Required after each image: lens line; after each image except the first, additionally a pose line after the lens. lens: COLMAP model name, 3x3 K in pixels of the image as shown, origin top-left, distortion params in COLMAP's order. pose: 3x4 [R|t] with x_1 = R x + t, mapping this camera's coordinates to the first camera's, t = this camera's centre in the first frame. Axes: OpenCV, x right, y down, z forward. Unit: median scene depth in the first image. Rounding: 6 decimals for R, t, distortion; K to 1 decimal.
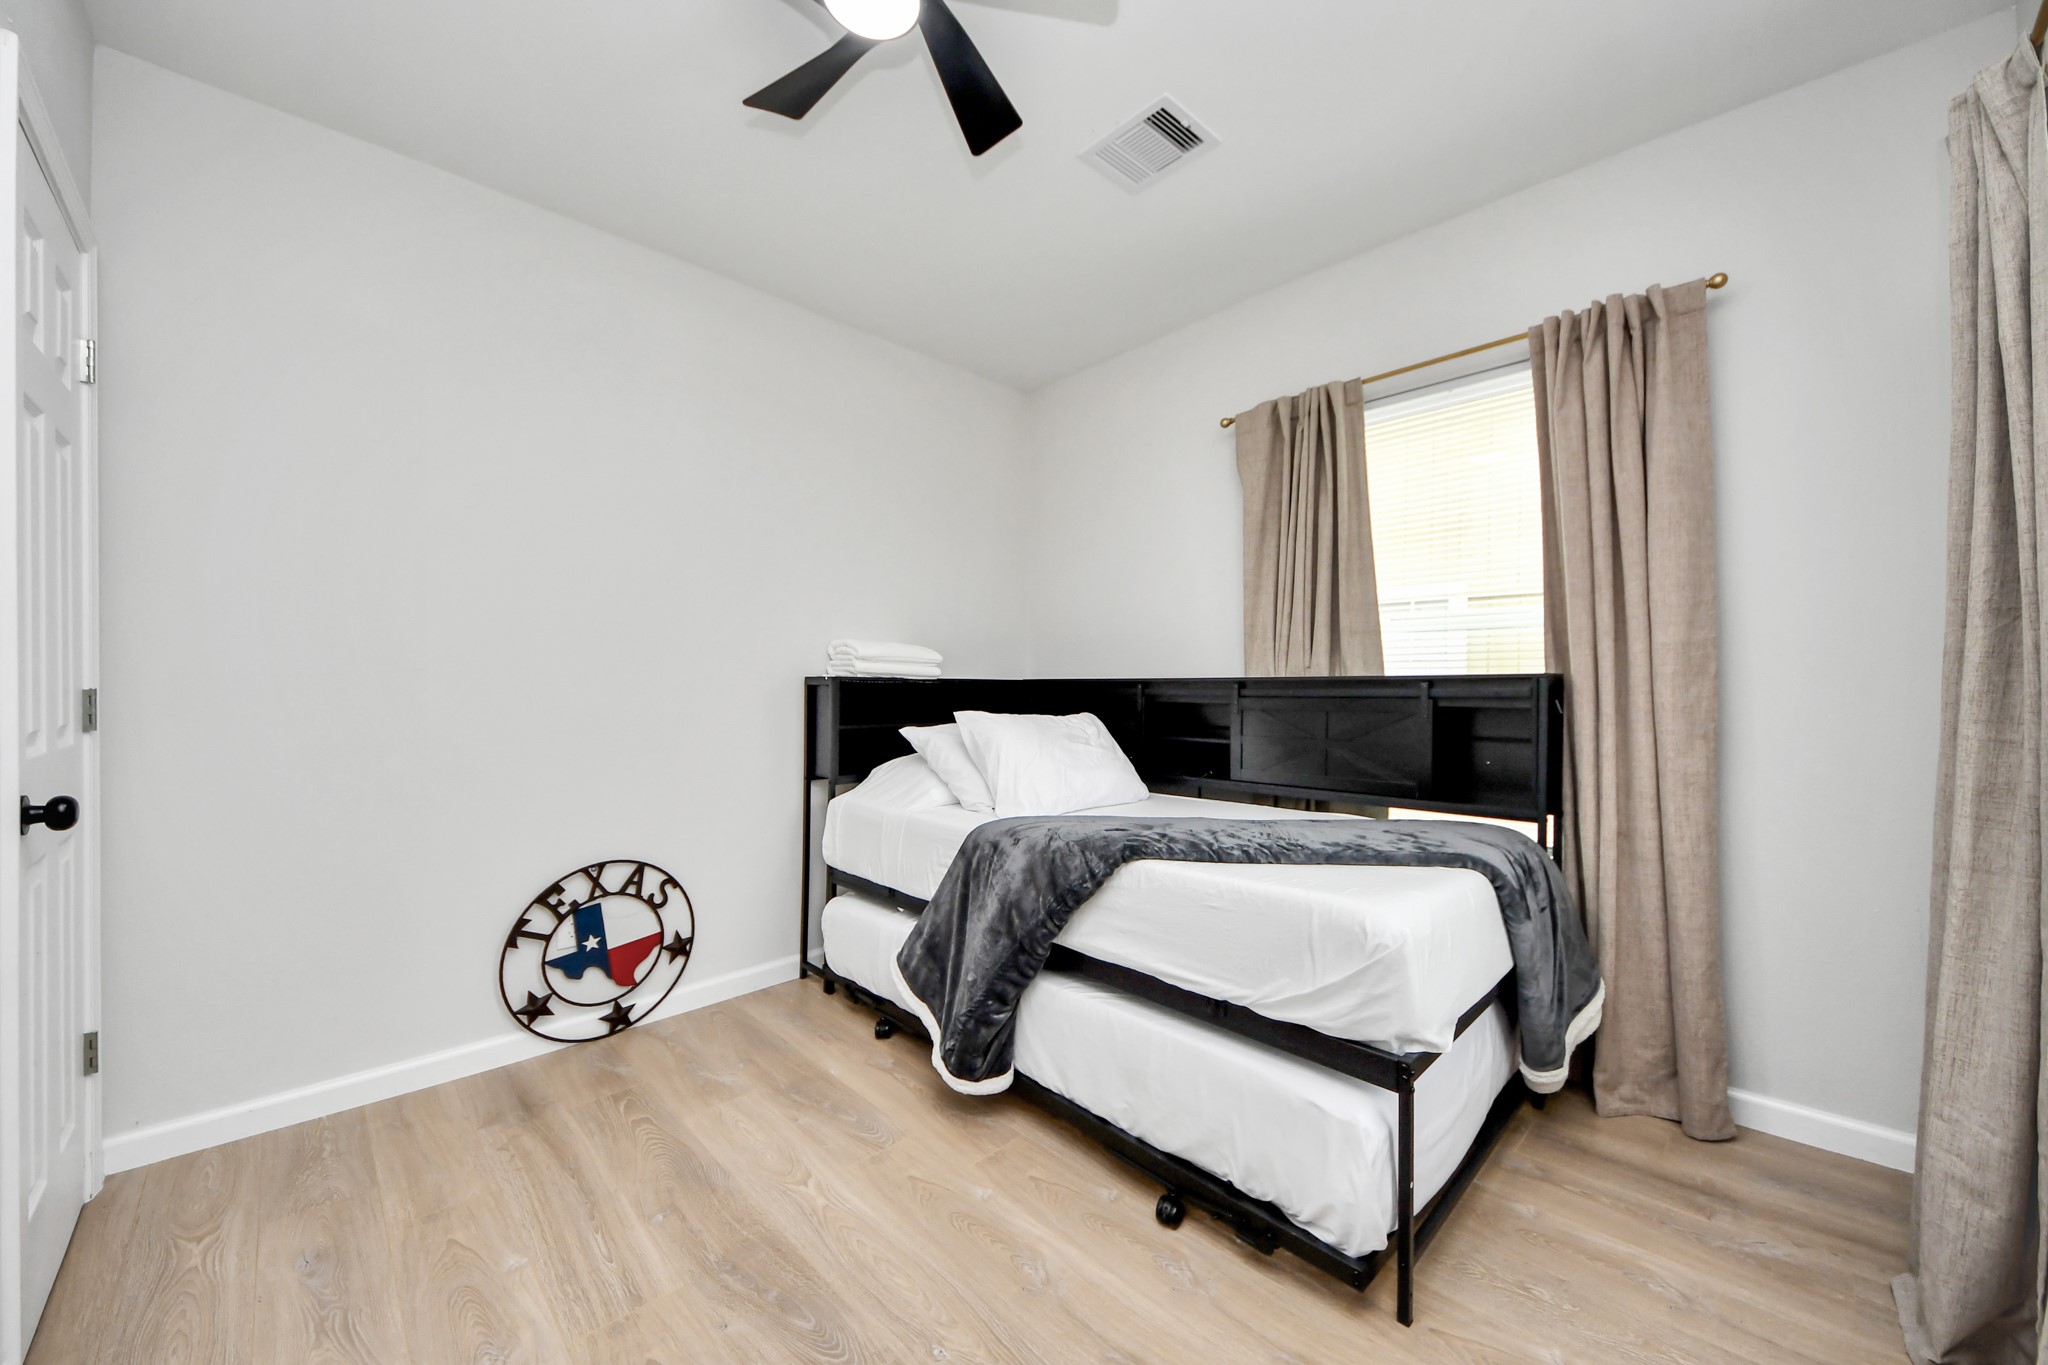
lens RADIAL K [[740.3, 0, 1024.0], [0, 740.3, 682.5], [0, 0, 1]] dist [0.017886, -0.000046]
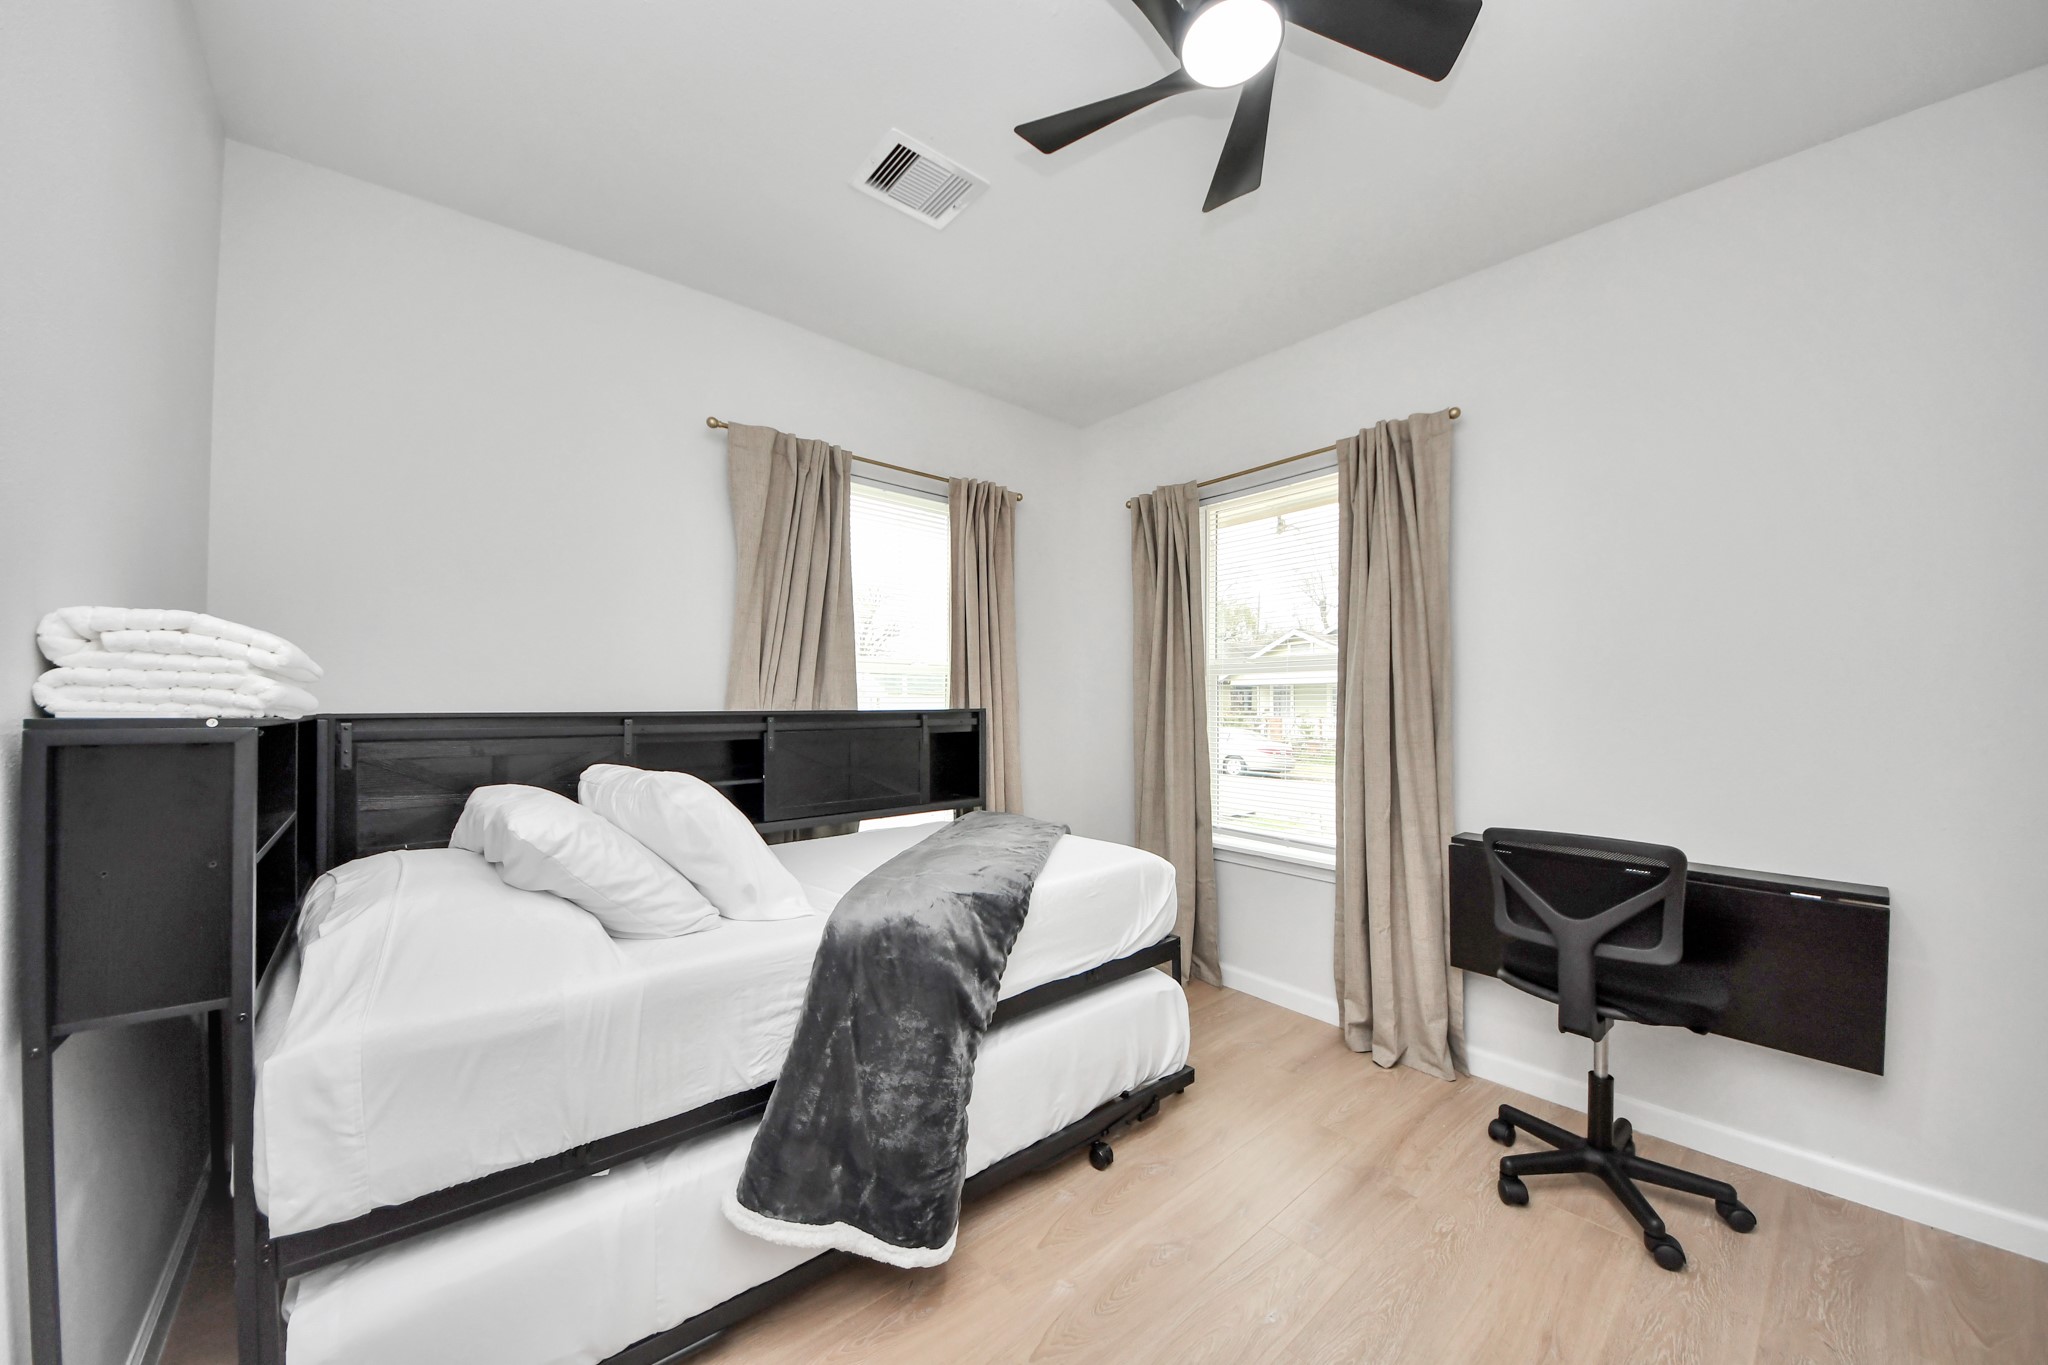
lens RADIAL K [[723.5, 0, 1029.6], [0, 723.5, 683.9], [0, 0, 1]] dist [0.017582, -0.011161]
pose [[0.063923, 0.039441, 0.997175, -0.636164], [-0.004764, 0.999219, -0.039216, -0.007205], [-0.997943, -0.002243, 0.064061, 0.649770]]
